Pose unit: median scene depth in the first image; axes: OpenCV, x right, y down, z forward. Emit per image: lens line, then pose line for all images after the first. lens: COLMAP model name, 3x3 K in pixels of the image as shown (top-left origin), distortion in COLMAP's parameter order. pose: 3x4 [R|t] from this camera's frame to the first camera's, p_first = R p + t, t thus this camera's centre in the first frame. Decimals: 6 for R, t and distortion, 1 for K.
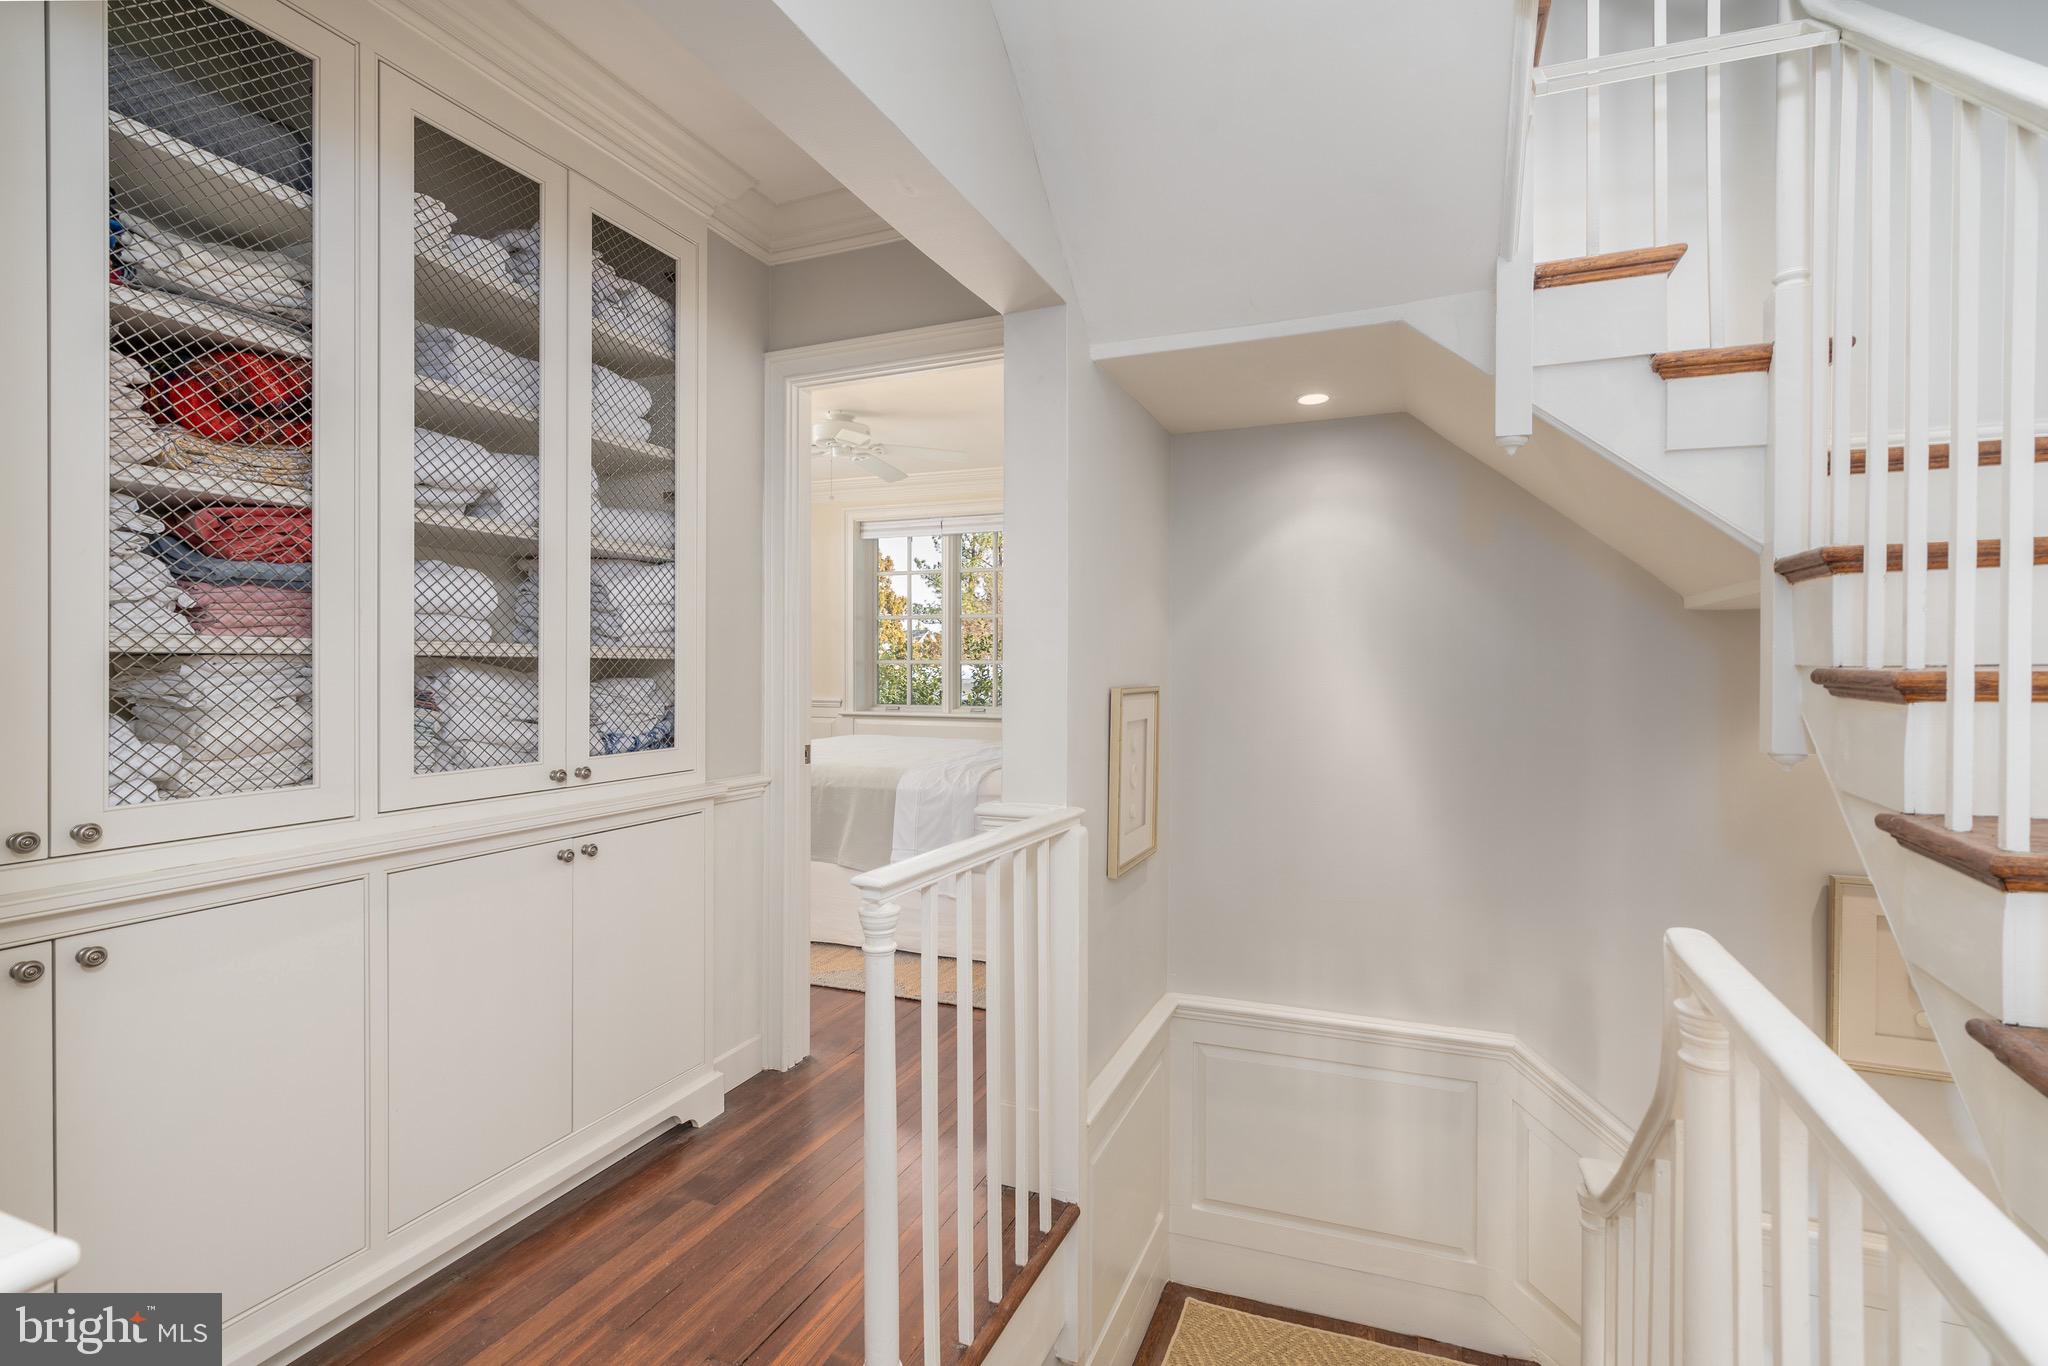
lens RADIAL K [[932.7, 0, 1024.0], [0, 932.7, 683.0], [0, 0, 1]] dist [-0.005760, -0.000530]
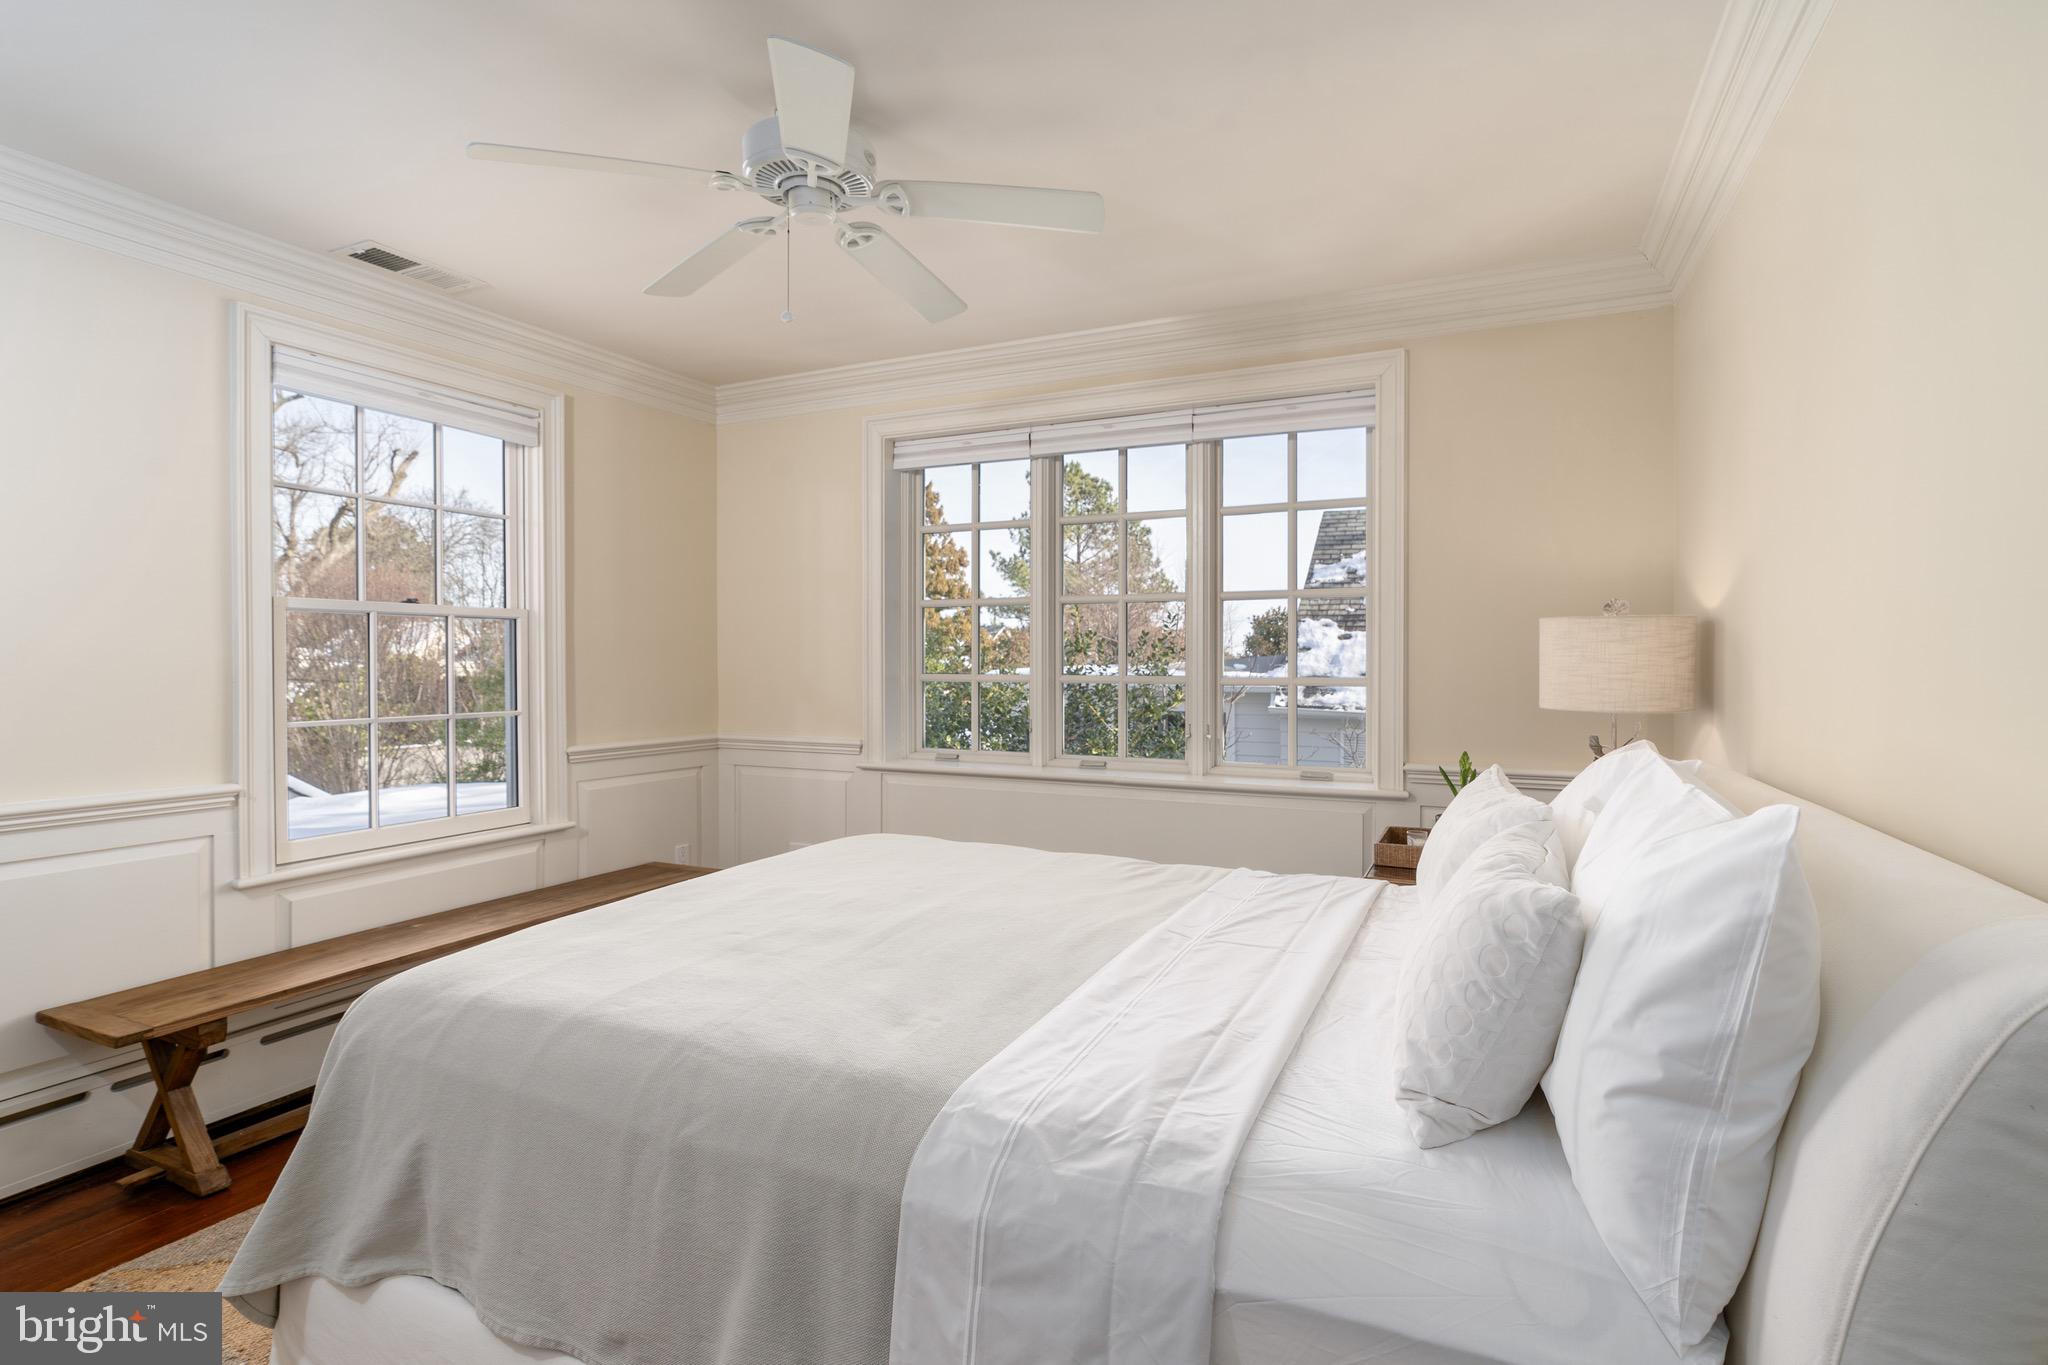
lens RADIAL K [[932.7, 0, 1024.0], [0, 932.7, 682.5], [0, 0, 1]] dist [-0.005760, -0.000530]
pose [[0.996733, -0.000033, -0.080773, -0.044788], [0.000414, 0.999989, 0.004707, -0.022640], [0.080772, -0.004725, 0.996721, 0.416040]]
